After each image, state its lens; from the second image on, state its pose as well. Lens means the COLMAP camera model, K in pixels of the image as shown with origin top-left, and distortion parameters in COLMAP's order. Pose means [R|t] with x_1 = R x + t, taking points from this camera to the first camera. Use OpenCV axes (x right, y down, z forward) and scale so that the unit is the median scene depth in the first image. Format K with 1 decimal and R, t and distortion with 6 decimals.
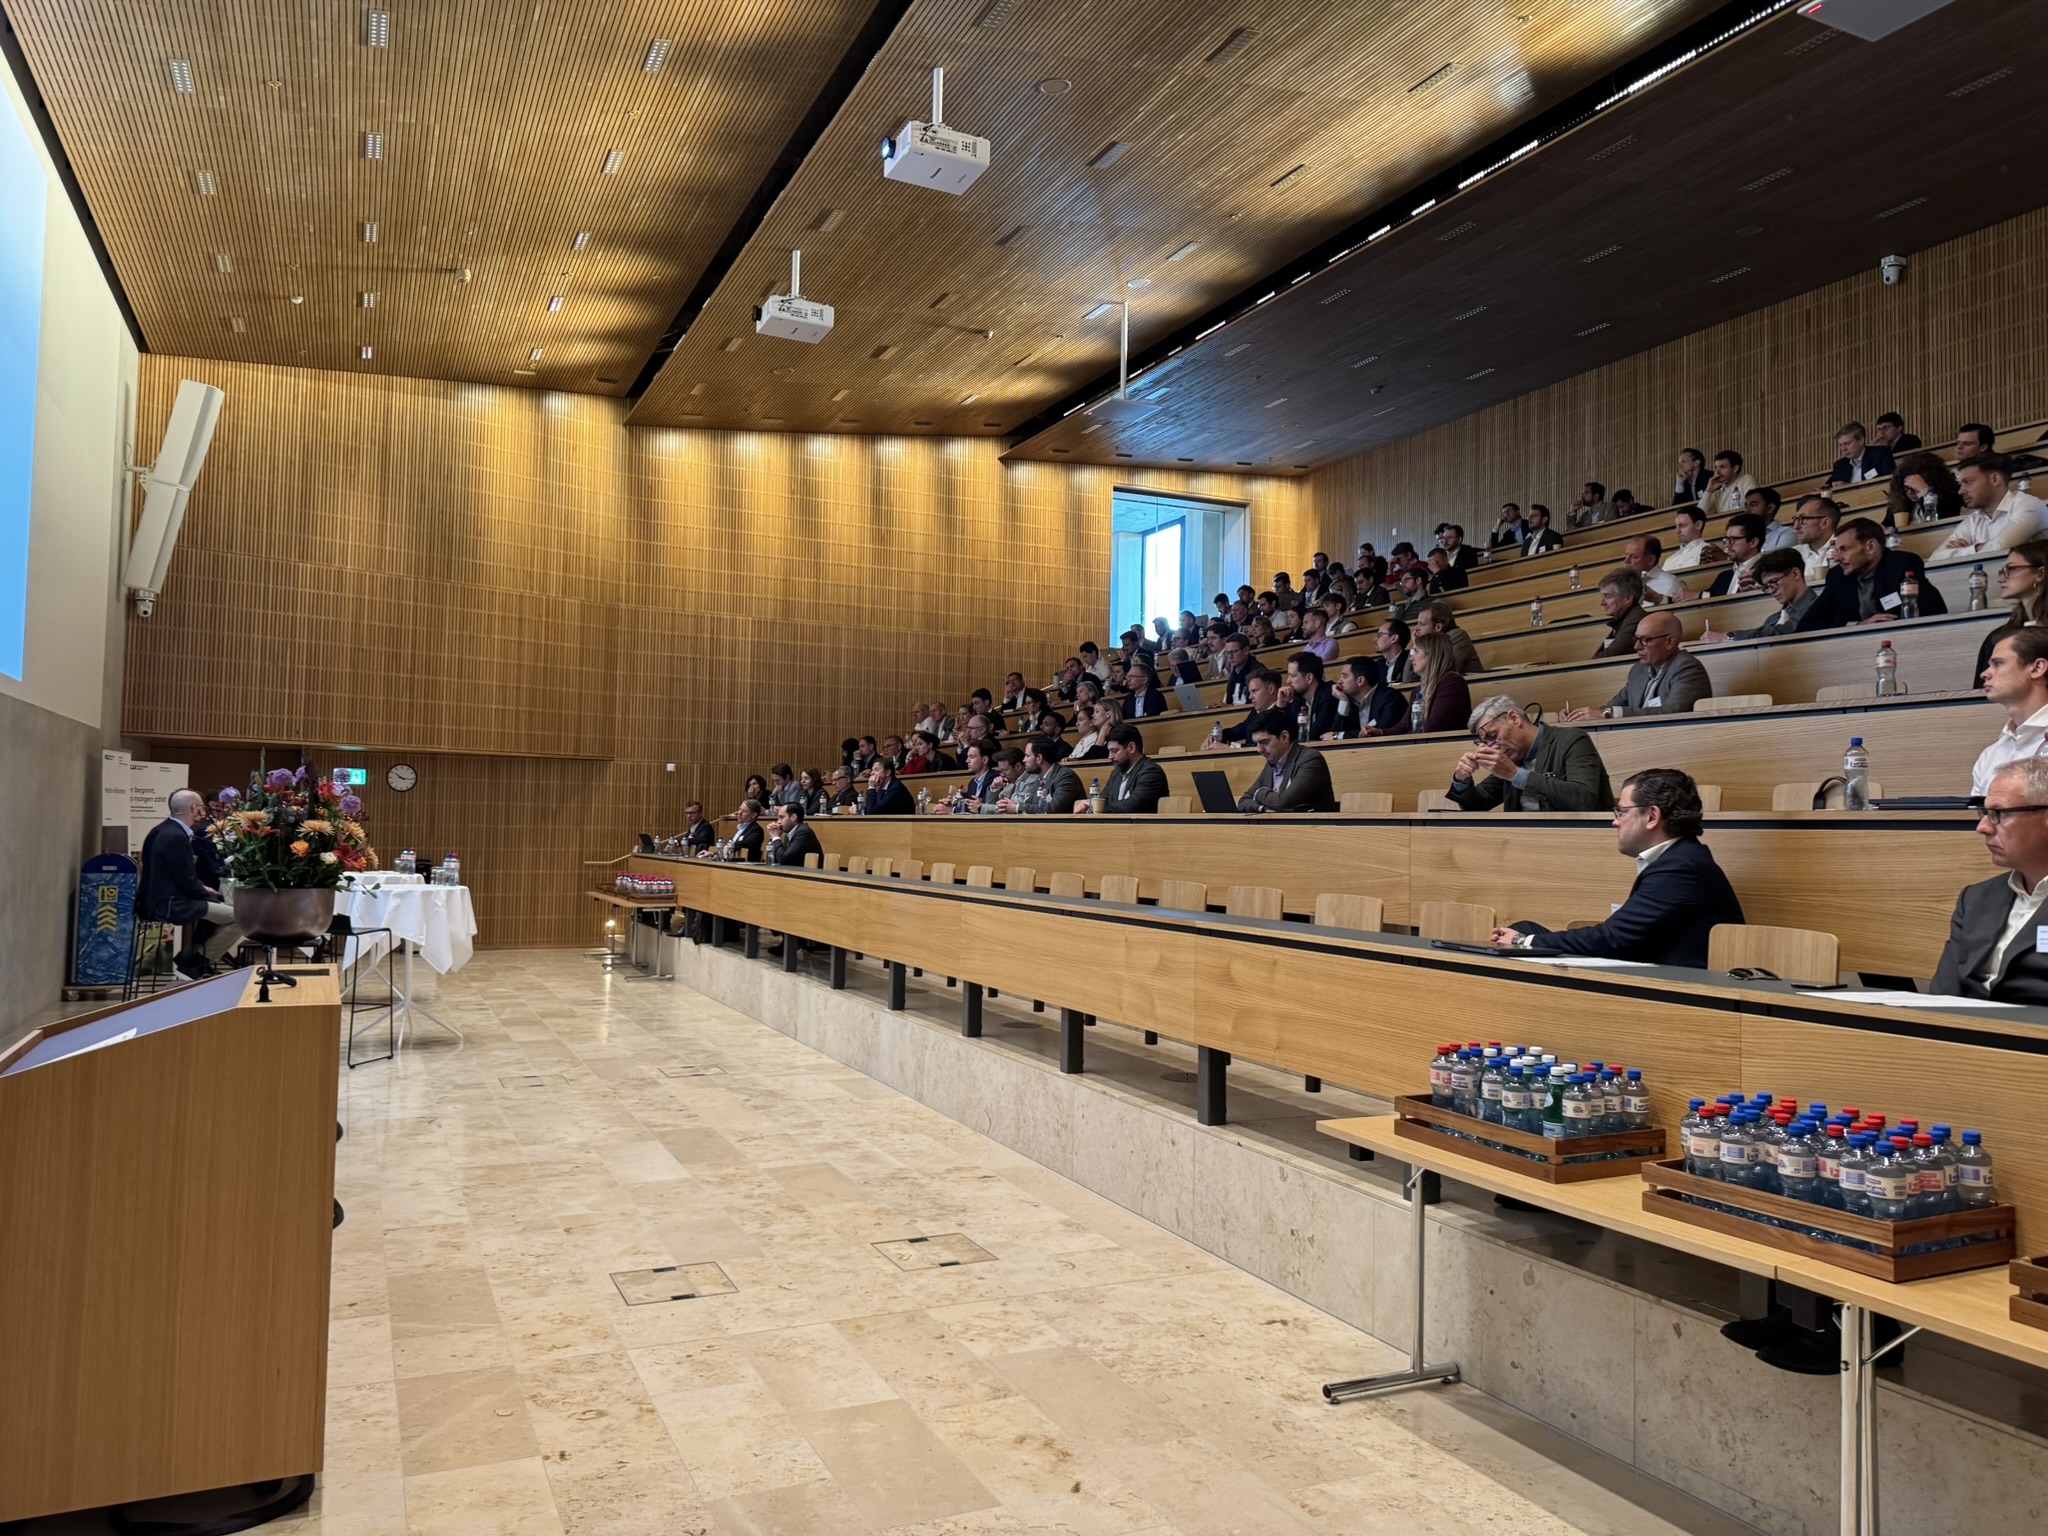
lens RADIAL K [[1438.3, 0, 1024.0], [0, 1438.3, 768.0], [0, 0, 1]] dist [0.084093, -0.076384]
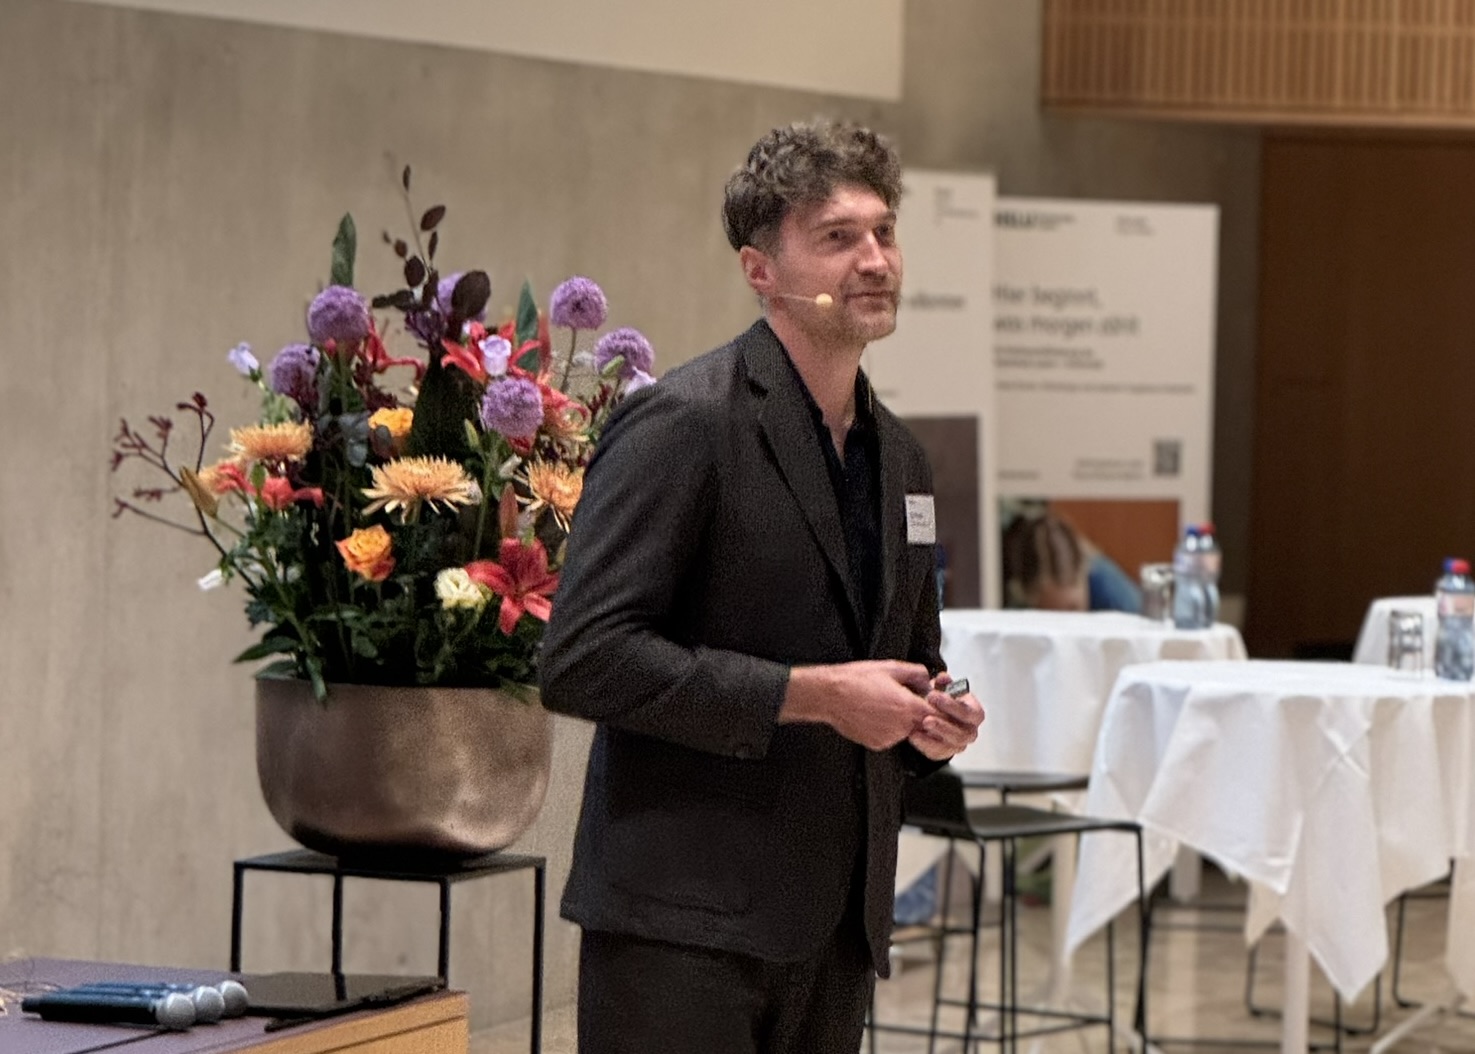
lens RADIAL K [[5726.3, 0, 737.5], [0, 5726.3, 527.0], [0, 0, 1]] dist [0.122814, -0.332811]
pose [[0.707935, 0.034568, -0.705431, 0.180483], [0.012456, 0.998035, 0.061406, -0.010163], [0.706168, -0.052258, 0.706113, 0.102443]]
